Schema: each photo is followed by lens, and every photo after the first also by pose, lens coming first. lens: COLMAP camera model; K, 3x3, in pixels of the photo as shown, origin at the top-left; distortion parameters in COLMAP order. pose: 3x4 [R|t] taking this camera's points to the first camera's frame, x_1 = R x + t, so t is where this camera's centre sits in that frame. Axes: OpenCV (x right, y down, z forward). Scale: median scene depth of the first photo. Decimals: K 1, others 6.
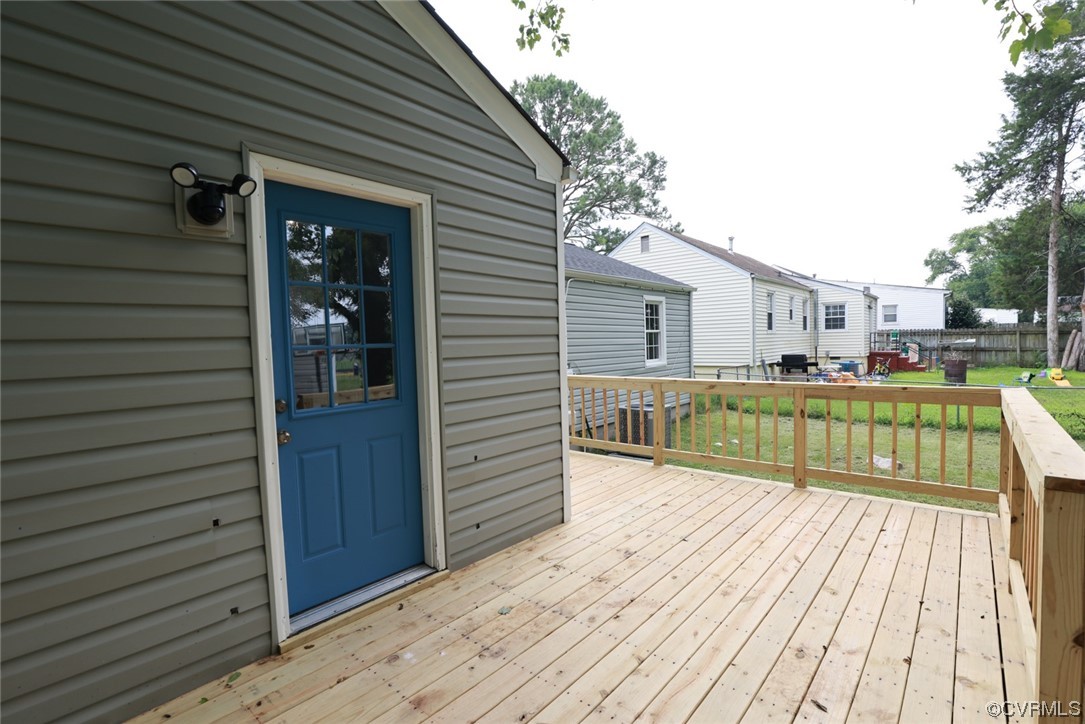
lens RADIAL K [[495.5, 0, 542.3], [0, 495.5, 366.1], [0, 0, 1]] dist [-0.034535, 0.005225]
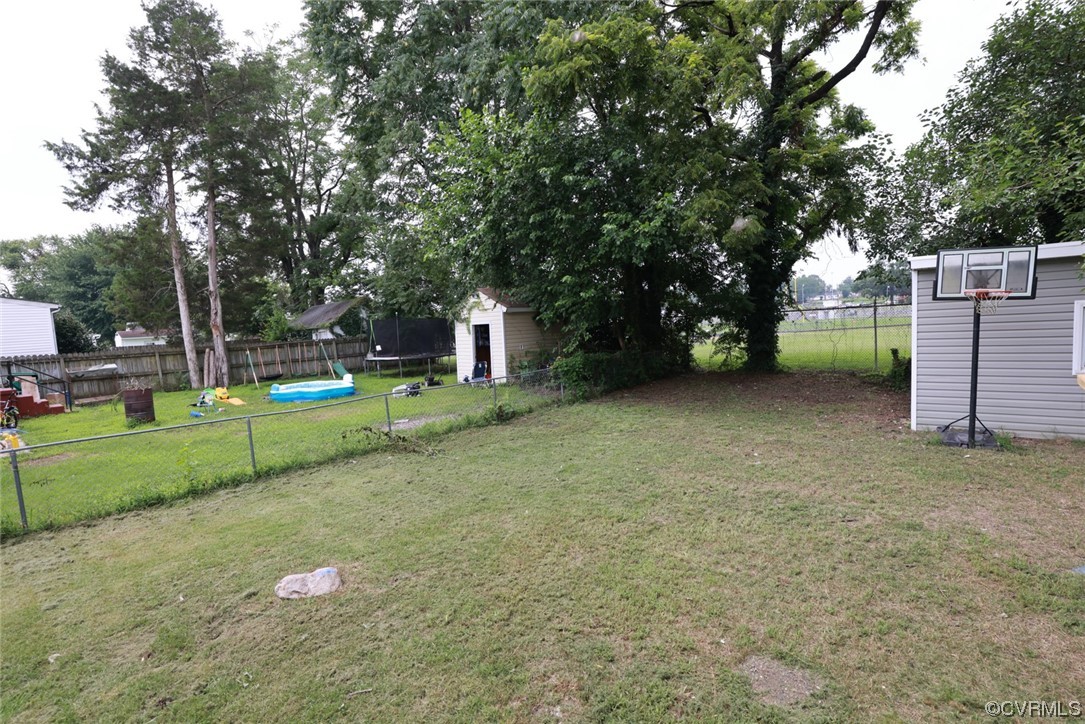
lens RADIAL K [[496.6, 0, 545.6], [0, 496.6, 366.6], [0, 0, 1]] dist [-0.027173, 0.000586]
pose [[-0.010144, -0.054772, 0.998447, 0.066902], [0.114828, 0.991830, 0.055575, -0.012849], [-0.993334, 0.115213, -0.003771, 0.266779]]
